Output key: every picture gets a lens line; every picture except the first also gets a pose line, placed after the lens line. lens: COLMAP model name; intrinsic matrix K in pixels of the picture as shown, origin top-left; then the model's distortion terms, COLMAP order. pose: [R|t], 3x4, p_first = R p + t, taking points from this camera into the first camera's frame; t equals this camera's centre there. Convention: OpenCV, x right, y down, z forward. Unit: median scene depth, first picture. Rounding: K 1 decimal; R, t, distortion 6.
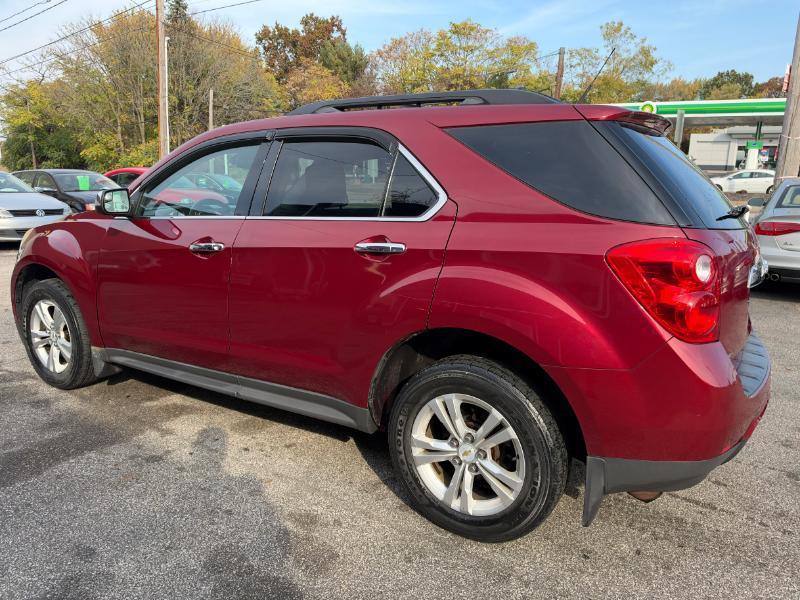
lens RADIAL K [[588.5, 0, 400.2], [0, 588.5, 290.8], [0, 0, 1]] dist [-0.009613, -0.000028]
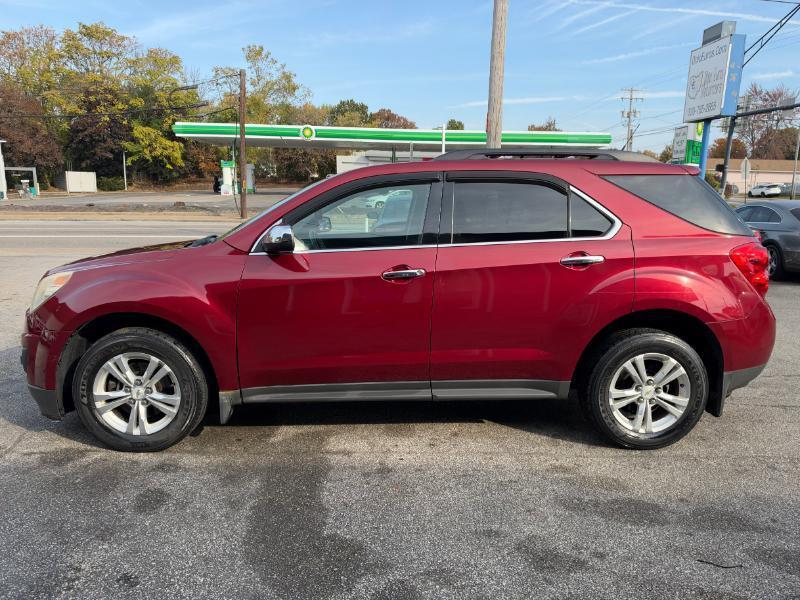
lens RADIAL K [[578.8, 0, 400.0], [0, 578.8, 300.0], [0, 0, 1]] dist [0.009977, -0.028492]
pose [[0.829514, -0.105344, 0.548460, -0.066136], [0.109027, 0.993700, 0.025965, -0.003712], [-0.547740, 0.038258, 0.835773, 0.005337]]
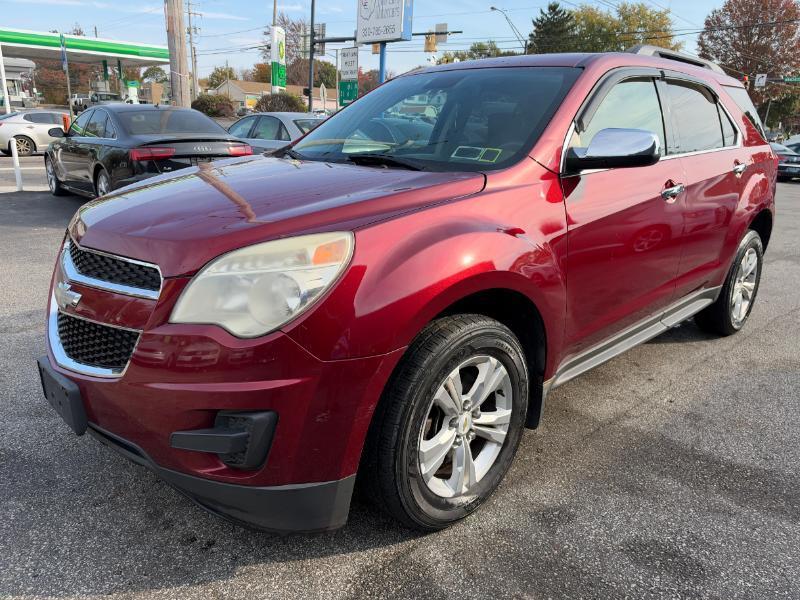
lens RADIAL K [[588.5, 0, 400.2], [0, 588.5, 290.8], [0, 0, 1]] dist [-0.009613, -0.000028]
pose [[0.239497, -0.269008, 0.932886, -0.095764], [0.163404, 0.958311, 0.234389, -0.014901], [-0.957048, 0.096302, 0.273469, 0.081962]]
